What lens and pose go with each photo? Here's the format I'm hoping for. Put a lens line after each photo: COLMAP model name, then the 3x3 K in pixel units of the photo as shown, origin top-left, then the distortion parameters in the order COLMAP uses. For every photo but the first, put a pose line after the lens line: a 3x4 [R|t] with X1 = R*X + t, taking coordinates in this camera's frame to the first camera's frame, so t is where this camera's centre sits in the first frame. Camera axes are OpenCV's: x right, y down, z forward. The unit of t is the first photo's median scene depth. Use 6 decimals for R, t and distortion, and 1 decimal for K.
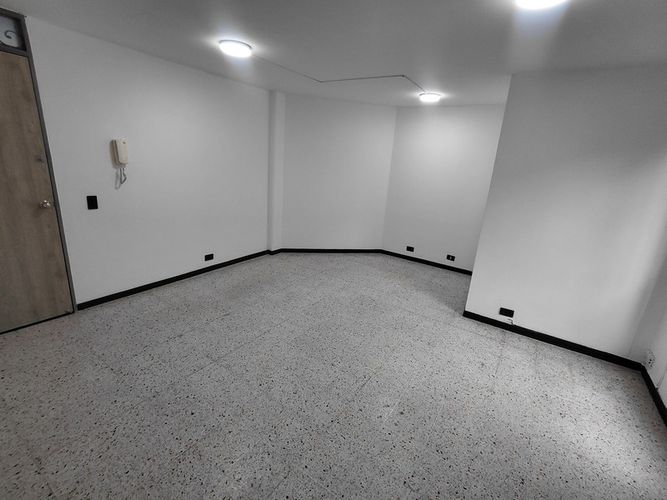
lens RADIAL K [[306.7, 0, 334.7], [0, 306.7, 245.4], [0, 0, 1]] dist [-0.002560, -0.000549]
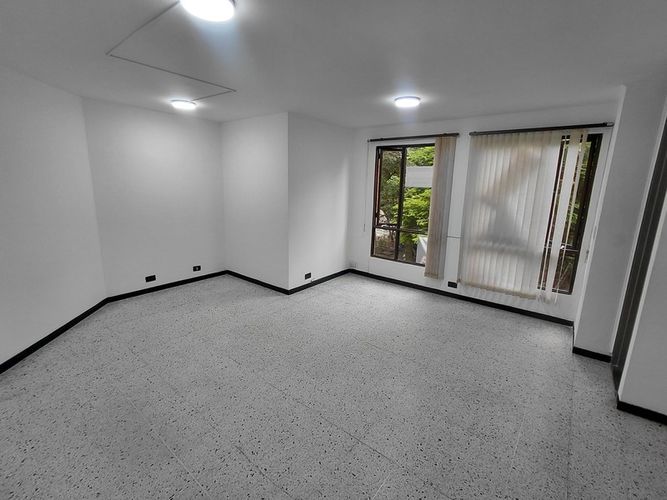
lens RADIAL K [[308.1, 0, 335.6], [0, 308.1, 242.7], [0, 0, 1]] dist [-0.000533, -0.000277]
pose [[0.078496, -0.265833, 0.960818, -0.896443], [0.255133, 0.937052, 0.238414, -0.276229], [-0.963715, 0.226422, 0.141377, 0.714867]]
